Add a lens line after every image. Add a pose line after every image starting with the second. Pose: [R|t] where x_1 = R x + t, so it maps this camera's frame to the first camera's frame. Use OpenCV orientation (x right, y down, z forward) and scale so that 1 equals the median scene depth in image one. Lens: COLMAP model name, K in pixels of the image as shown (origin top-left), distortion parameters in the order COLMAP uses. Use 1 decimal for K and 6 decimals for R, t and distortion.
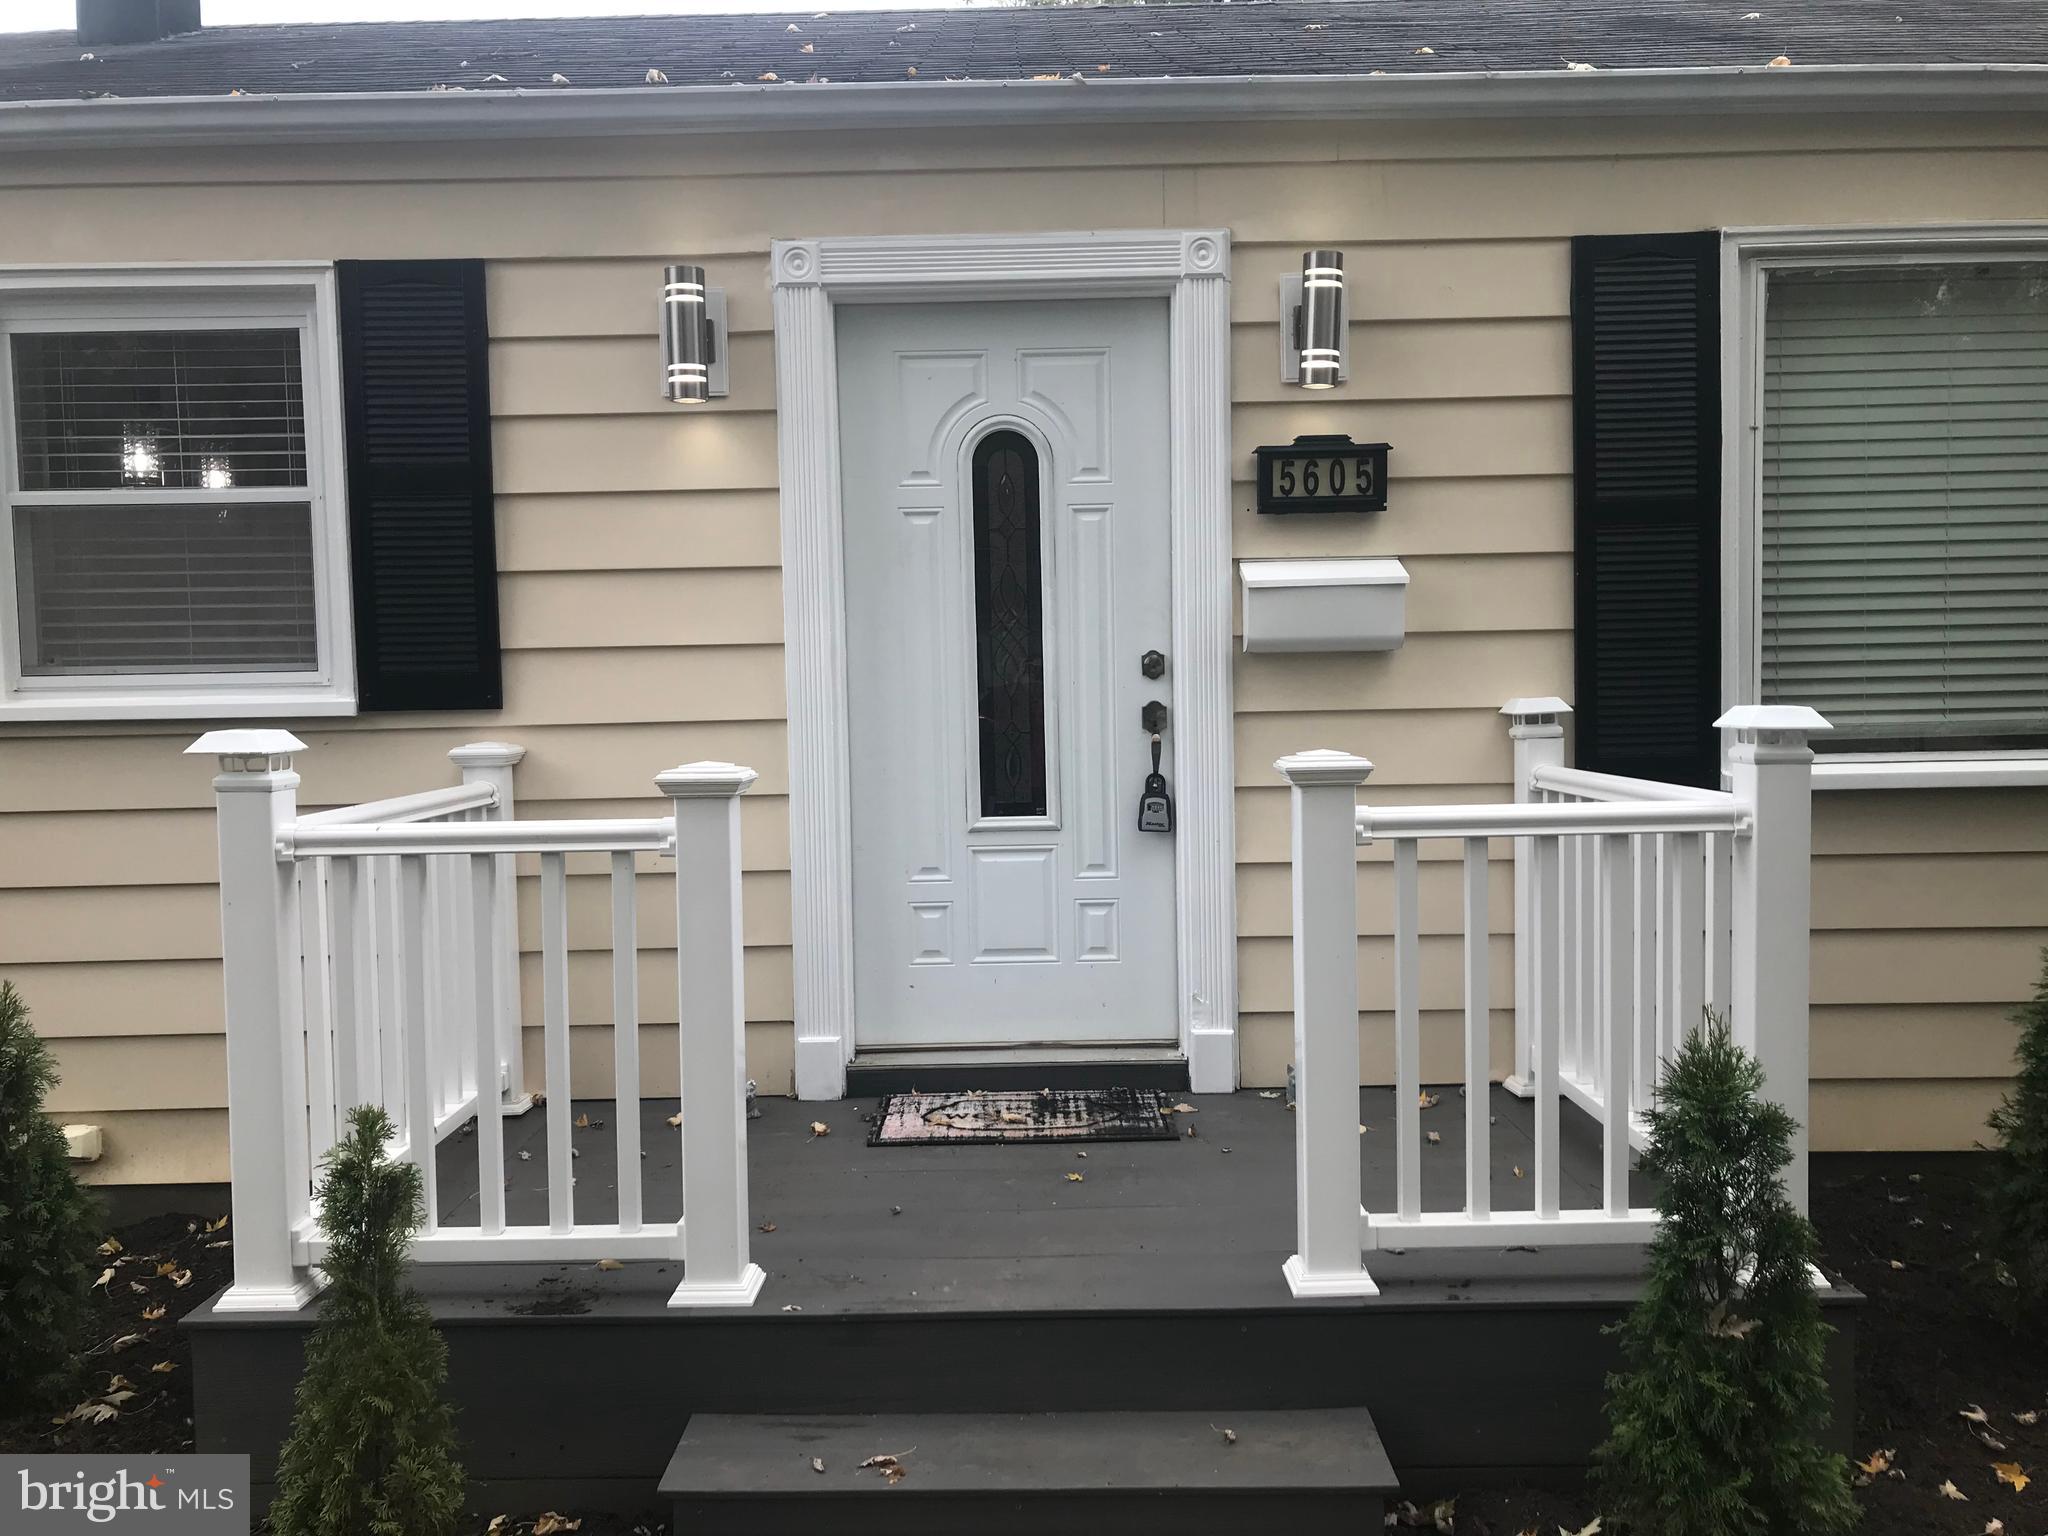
lens RADIAL K [[1690.8, 0, 1022.2], [0, 1690.8, 776.7], [0, 0, 1]] dist [0.051091, -0.059465]
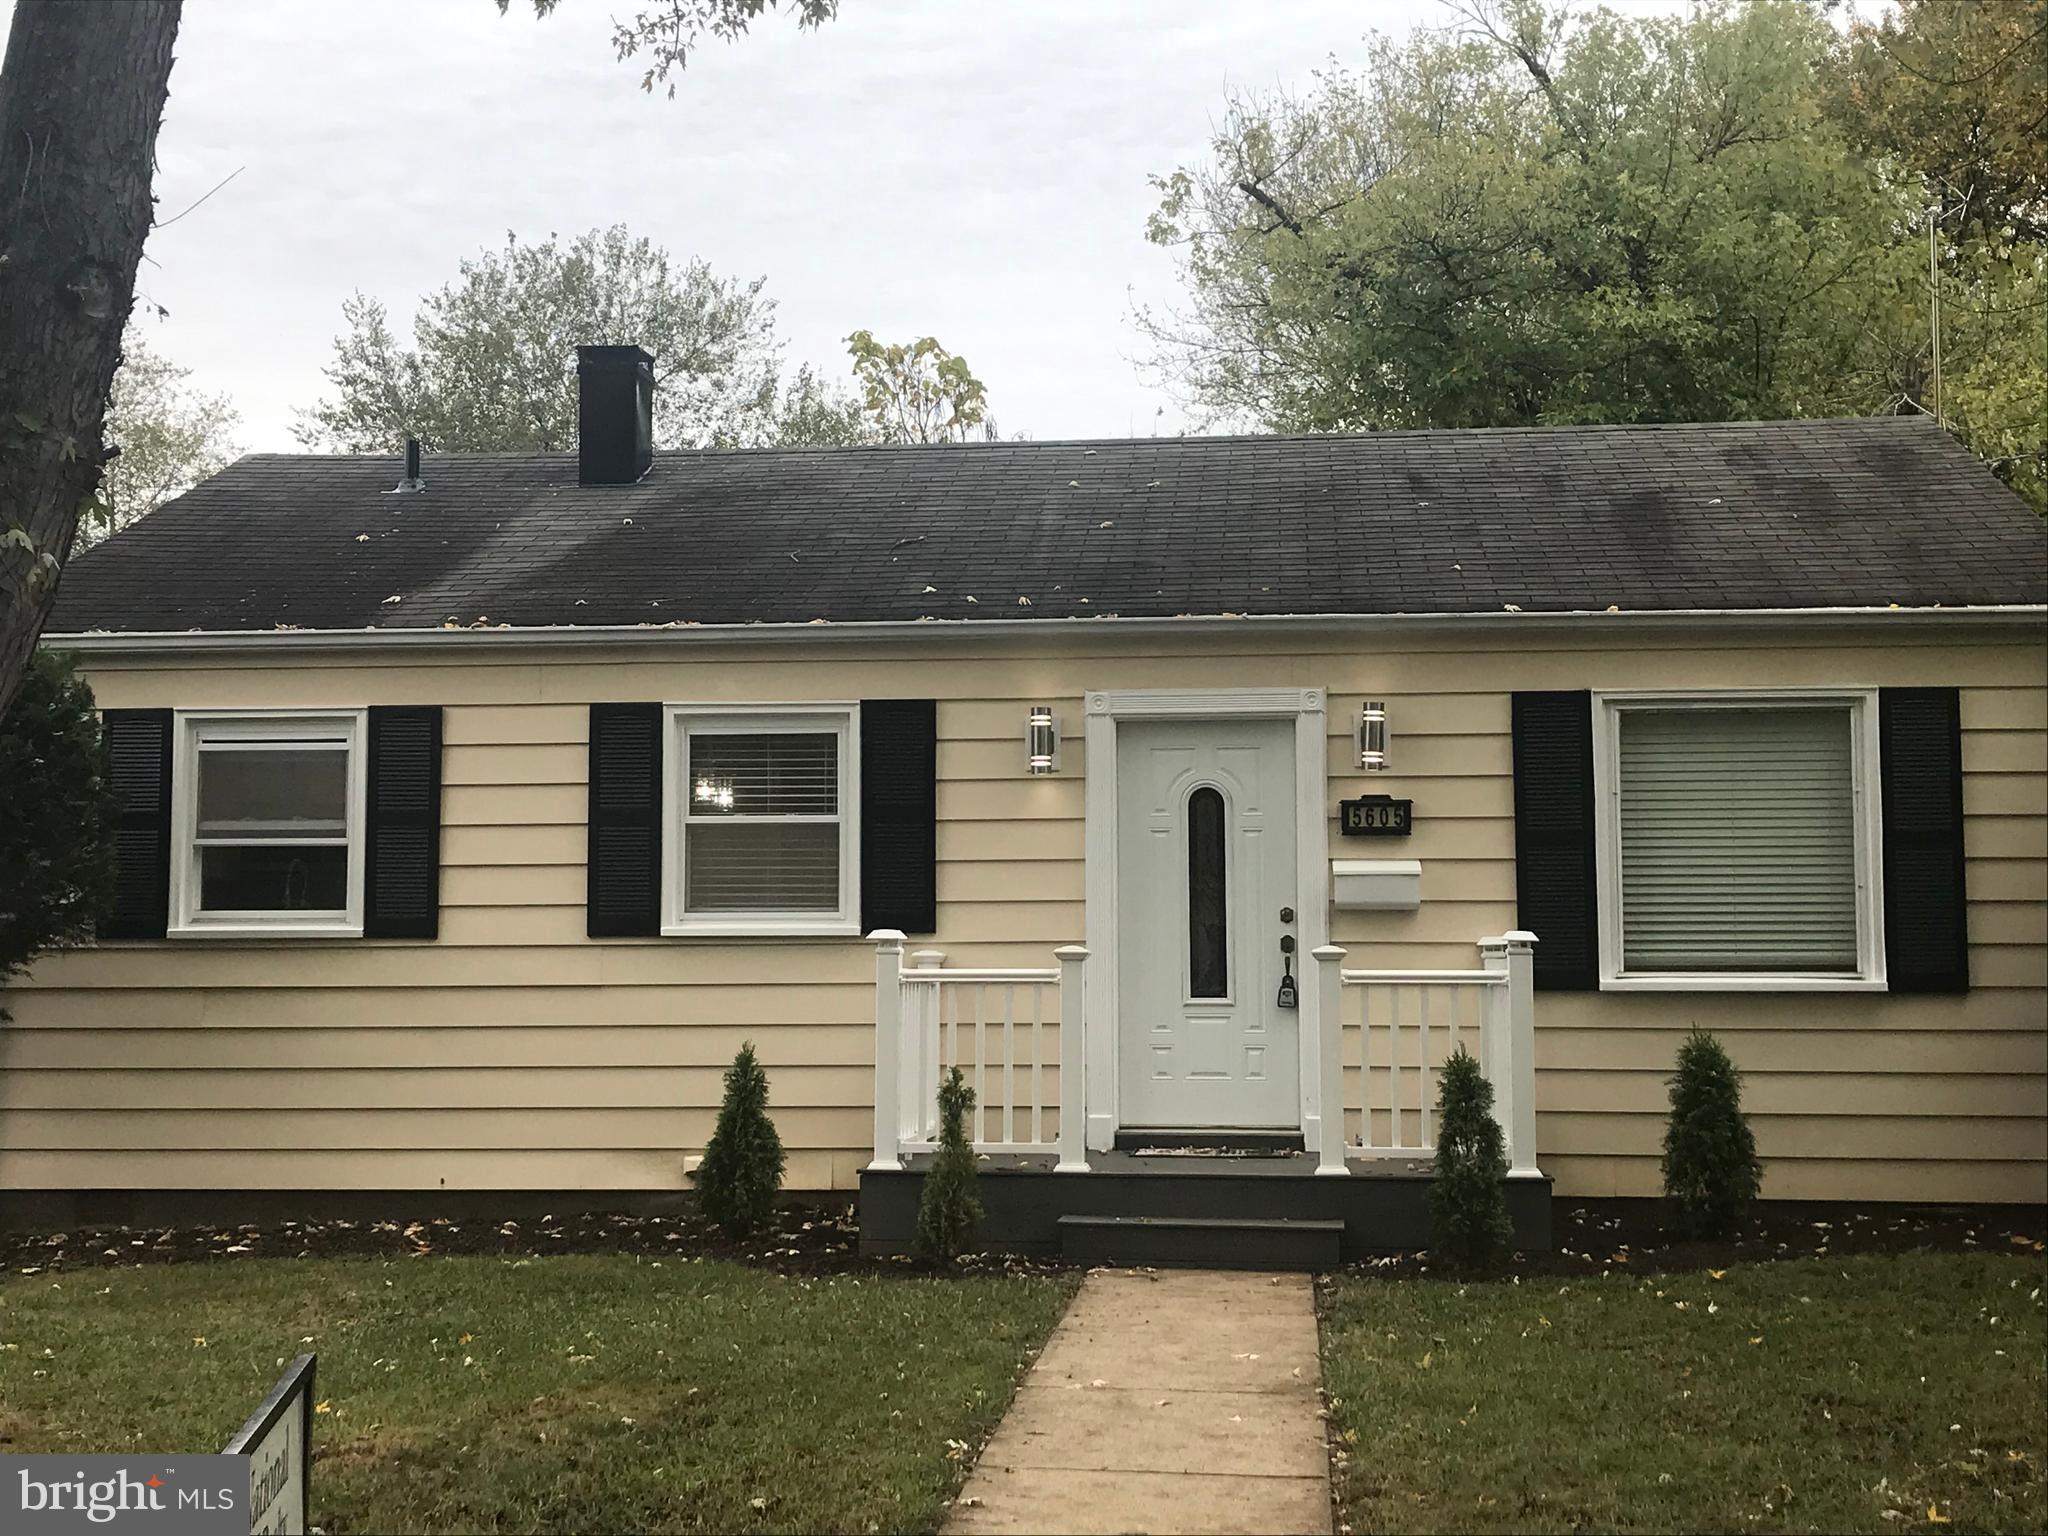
lens RADIAL K [[2673.7, 0, 1014.2], [0, 2673.7, 780.0], [0, 0, 1]] dist [0.235683, 0.000000]
pose [[0.994410, 0.010754, -0.105042, 0.090069], [-0.024395, 0.991285, -0.129459, 0.175900], [0.102735, 0.131298, 0.986005, -1.958304]]
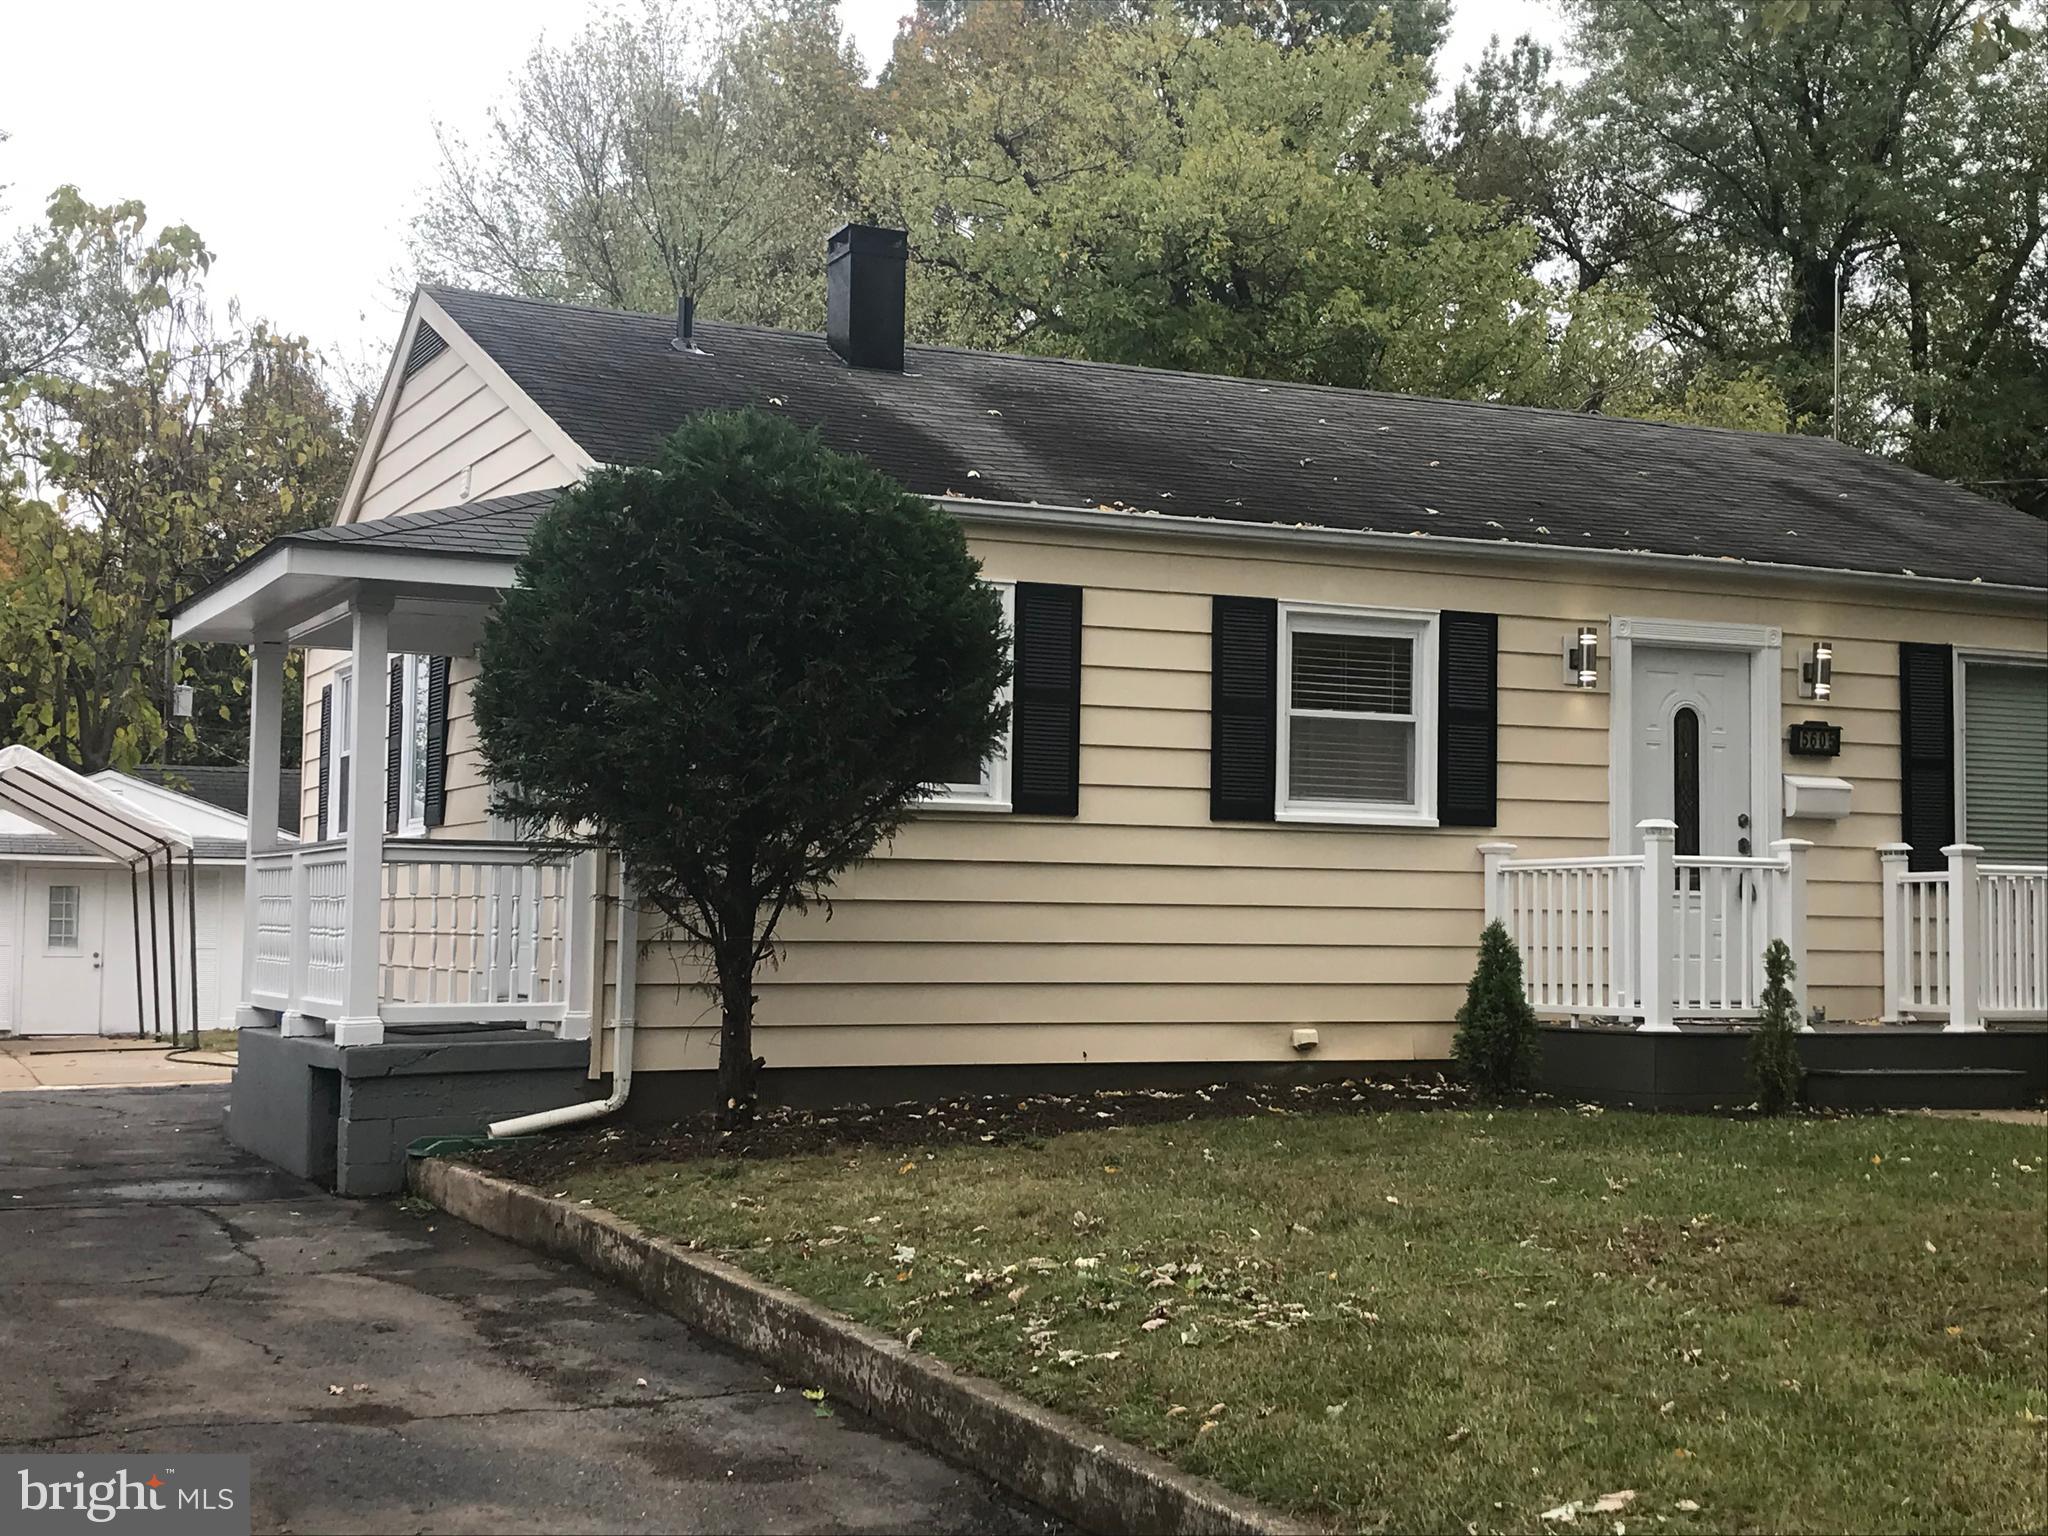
lens RADIAL K [[2673.7, 0, 1046.4], [0, 2673.7, 710.1], [0, 0, 1]] dist [0.235683, 0.000000]
pose [[0.892659, 0.063394, 0.446253, -2.296845], [-0.007316, 0.991967, -0.126281, 0.240007], [-0.450674, 0.109461, 0.885952, -1.693672]]
